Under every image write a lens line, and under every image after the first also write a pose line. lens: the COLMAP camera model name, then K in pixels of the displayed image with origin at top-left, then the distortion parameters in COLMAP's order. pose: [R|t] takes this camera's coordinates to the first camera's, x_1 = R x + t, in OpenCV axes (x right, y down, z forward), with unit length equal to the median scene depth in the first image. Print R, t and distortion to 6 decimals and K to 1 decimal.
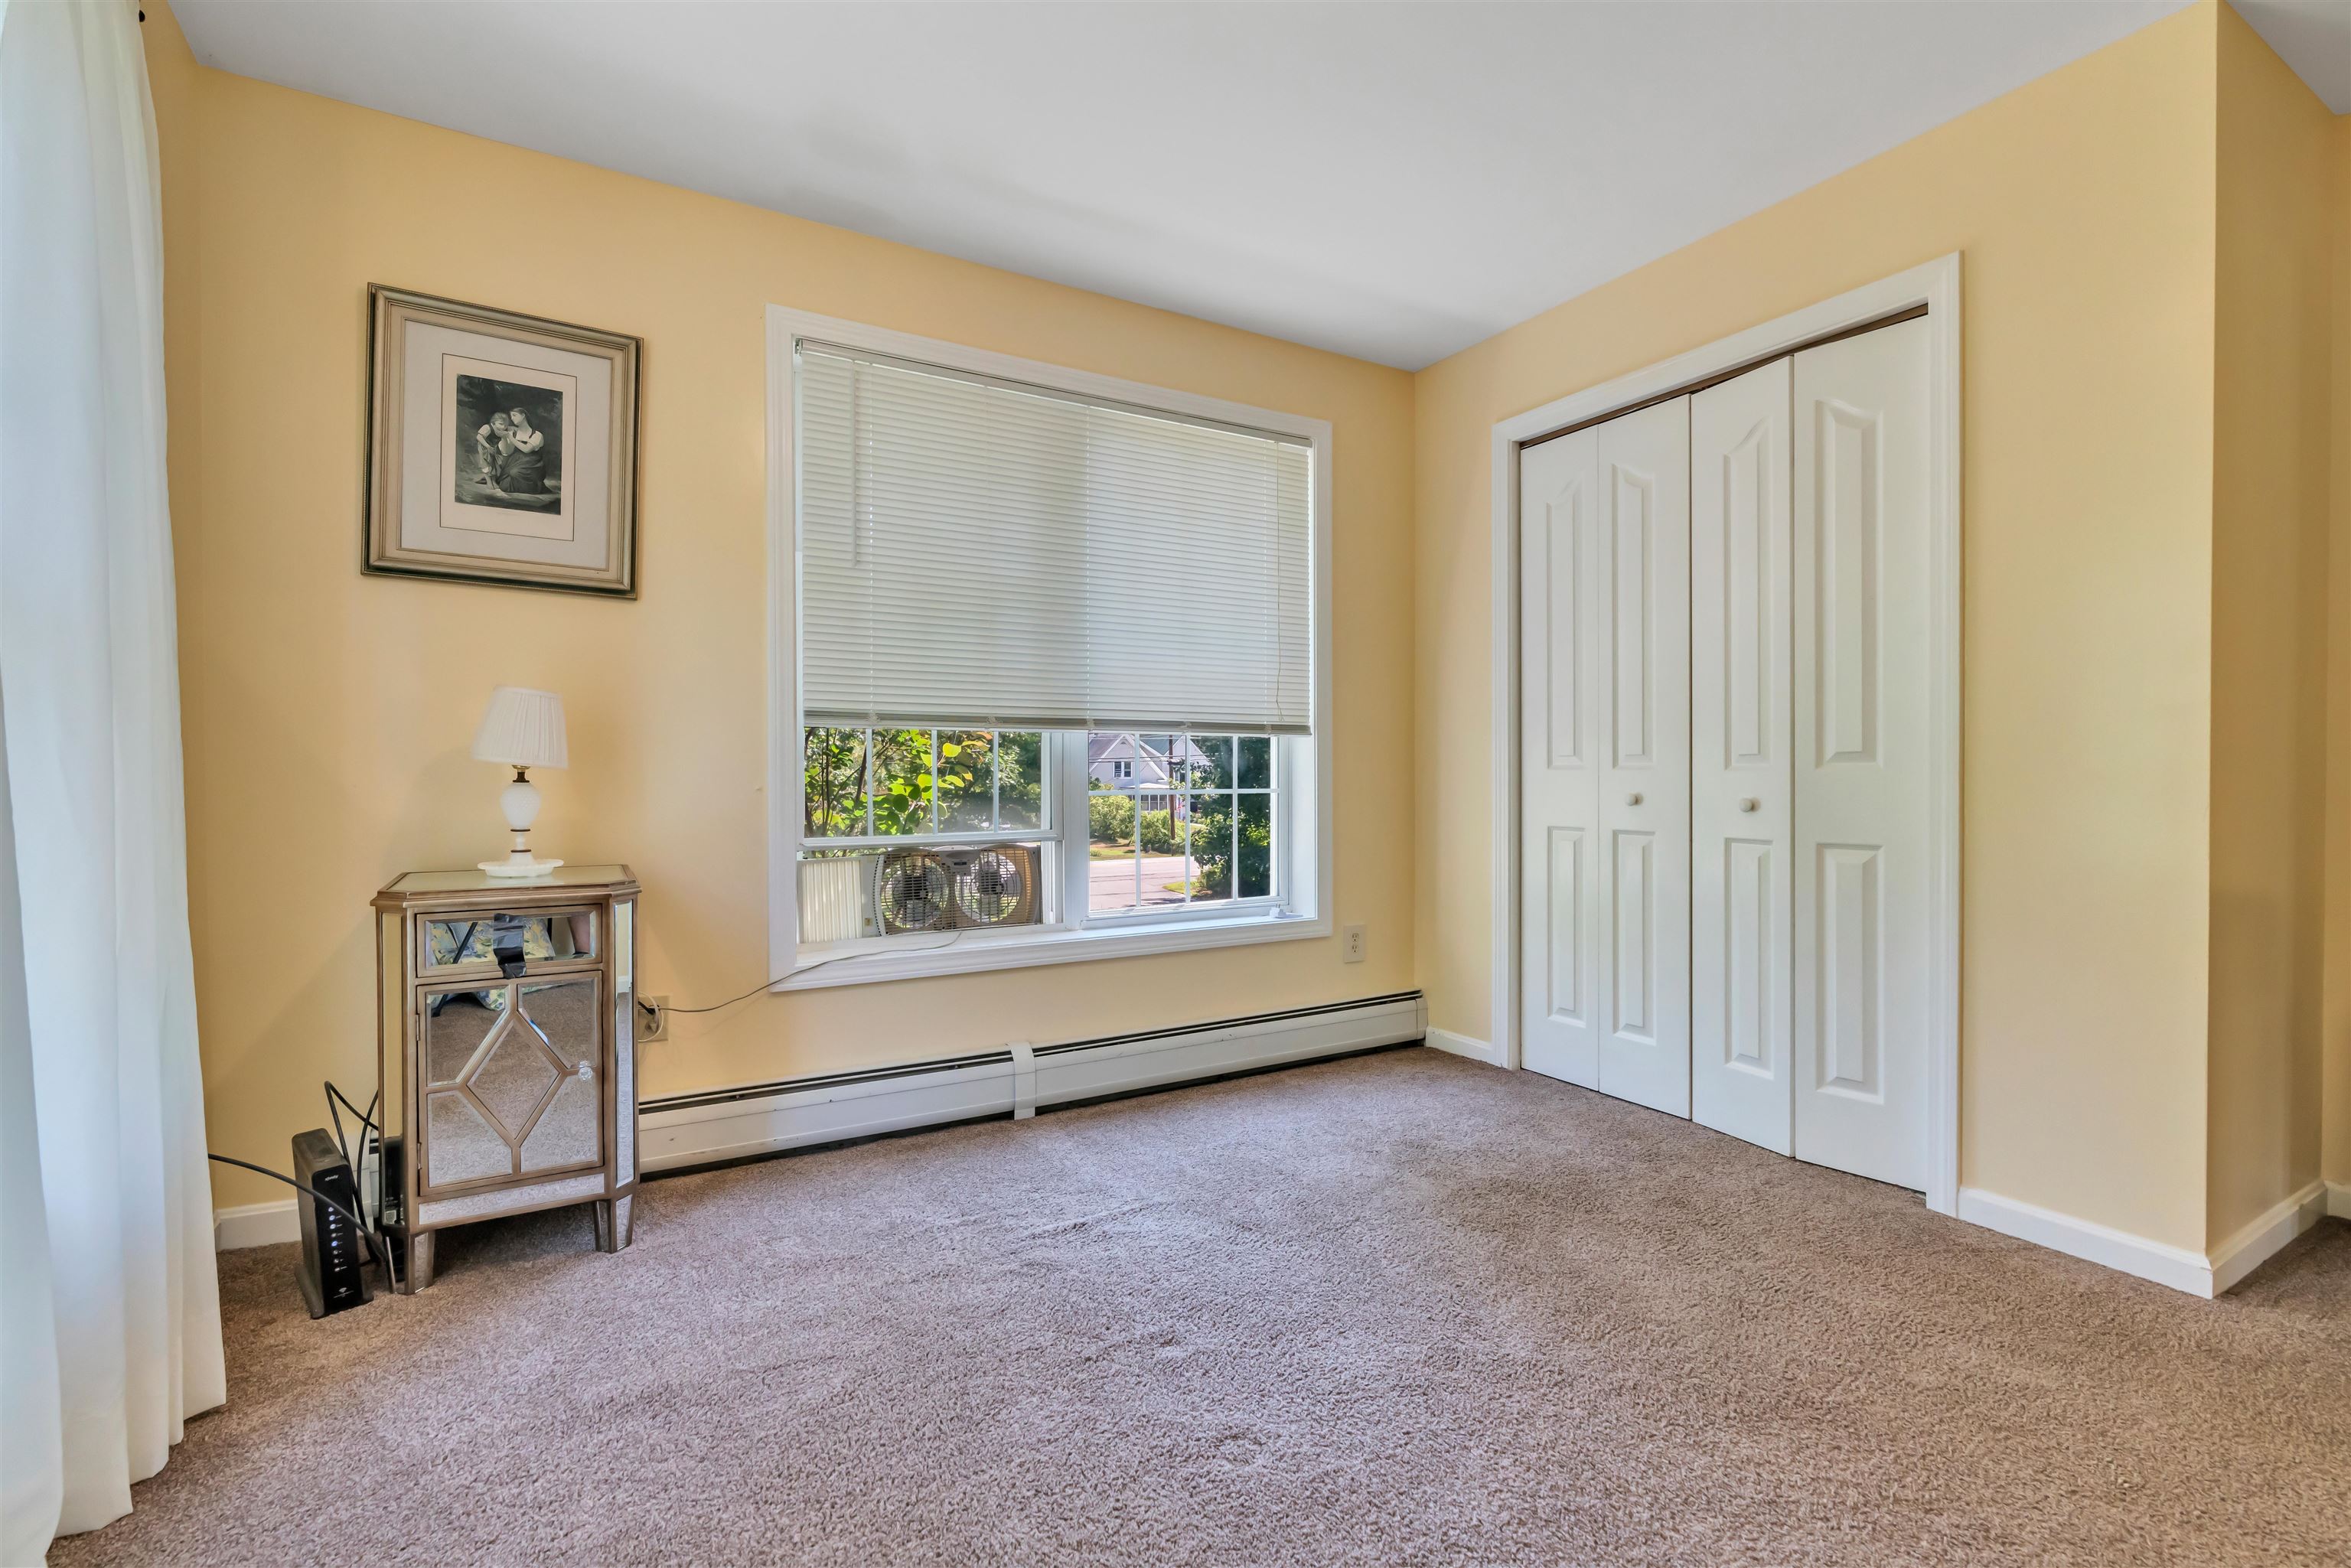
lens RADIAL K [[1075.5, 0, 1173.9], [0, 1075.5, 780.6], [0, 0, 1]] dist [-0.010903, 0.001599]
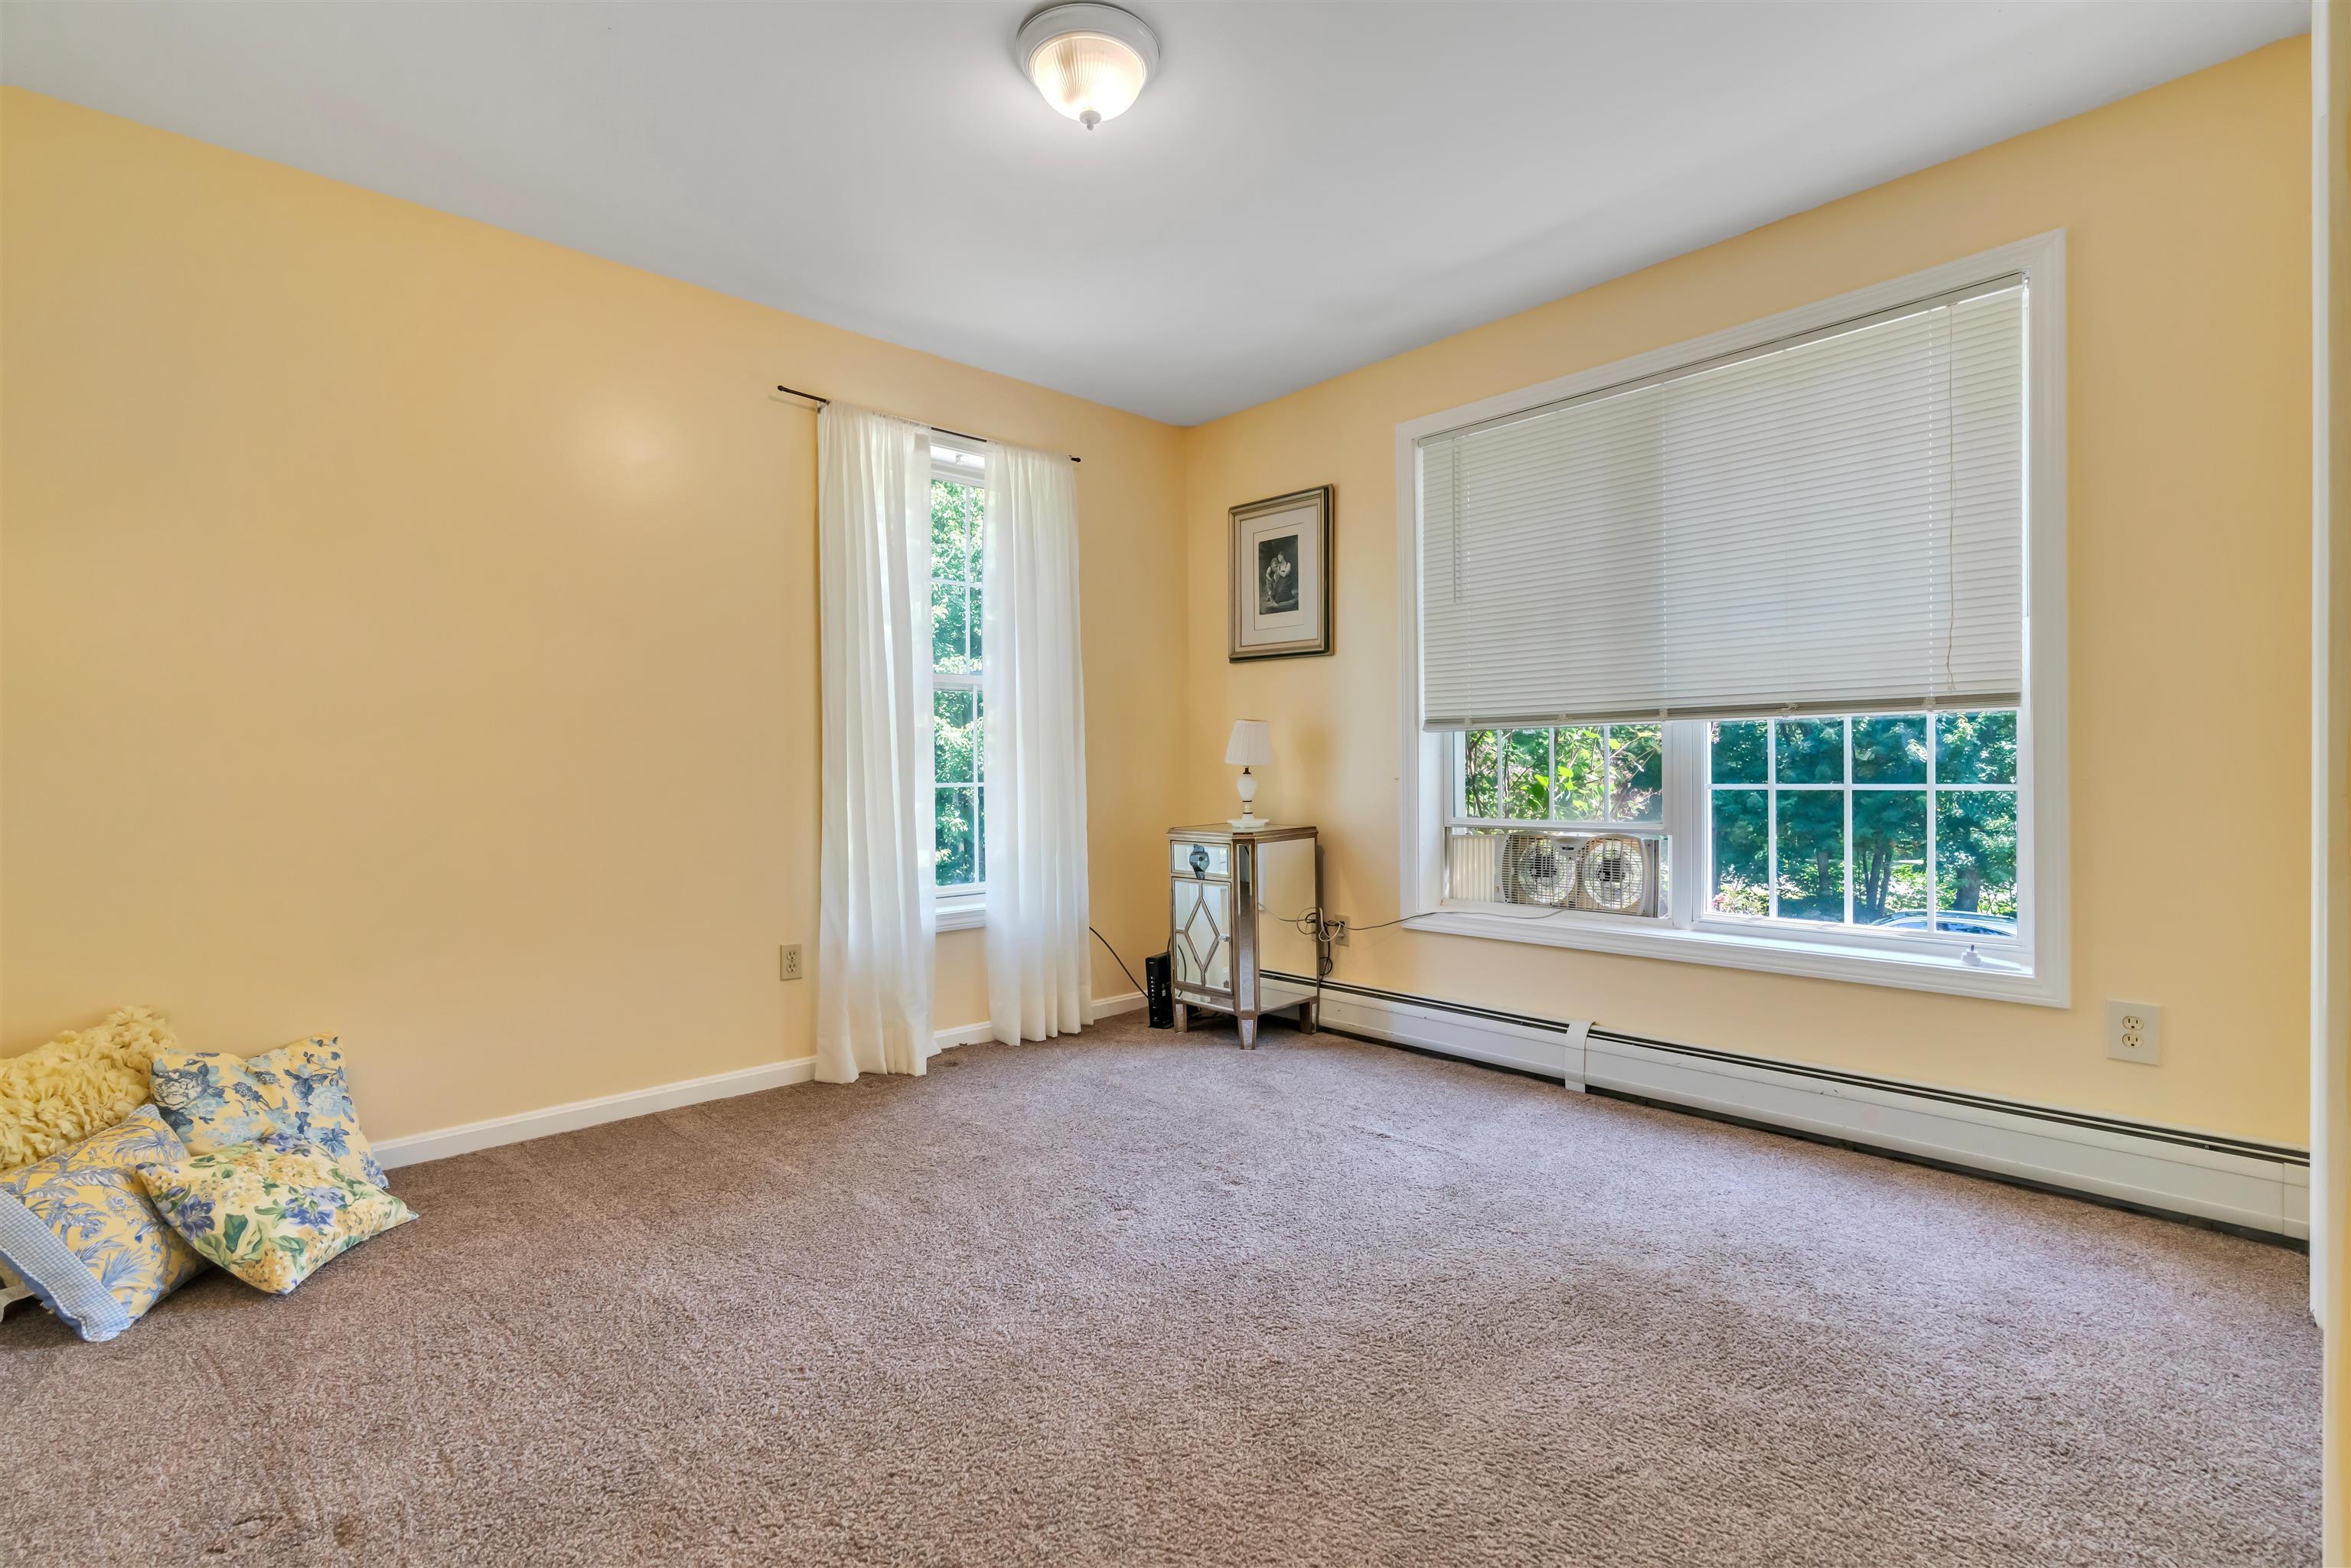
lens RADIAL K [[1075.5, 0, 1173.3], [0, 1075.5, 781.6], [0, 0, 1]] dist [-0.010903, 0.001599]
pose [[0.195780, 0.010767, -0.980589, 0.974424], [0.003400, 0.999926, 0.011658, -0.006427], [0.980642, -0.005617, 0.195729, 0.479720]]
